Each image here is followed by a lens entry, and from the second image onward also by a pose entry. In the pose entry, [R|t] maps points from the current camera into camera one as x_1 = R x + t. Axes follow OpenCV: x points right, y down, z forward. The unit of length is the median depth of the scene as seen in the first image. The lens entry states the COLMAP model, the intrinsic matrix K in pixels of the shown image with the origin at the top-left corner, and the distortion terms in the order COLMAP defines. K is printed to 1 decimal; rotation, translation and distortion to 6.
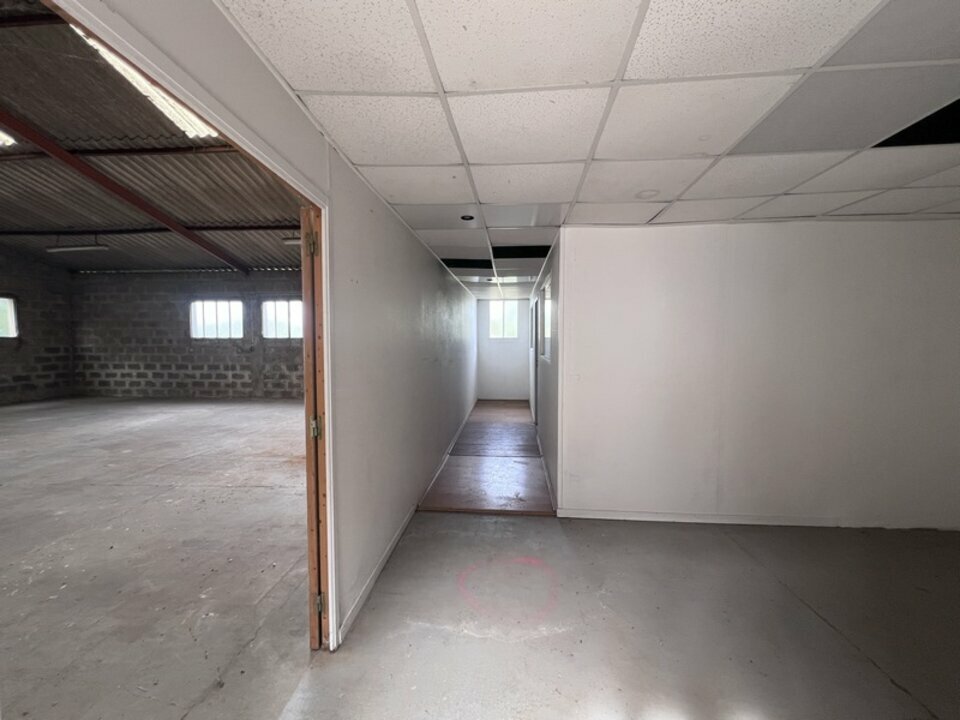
lens RADIAL K [[404.5, 0, 480.0], [0, 404.5, 360.0], [0, 0, 1]] dist [0.000929, 0.000626]
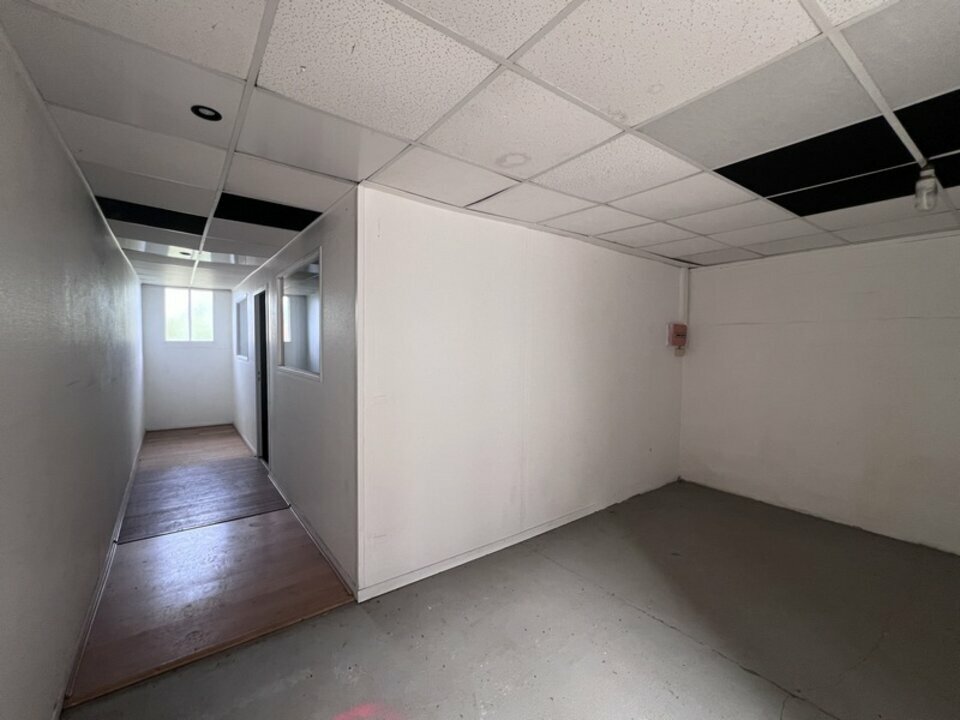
lens RADIAL K [[404.5, 0, 480.0], [0, 404.5, 360.0], [0, 0, 1]] dist [0.000929, 0.000626]
pose [[0.741808, -0.013954, 0.670468, -0.083960], [0.022458, 0.999740, -0.004042, -0.014337], [-0.670237, 0.018056, 0.741928, 0.251920]]
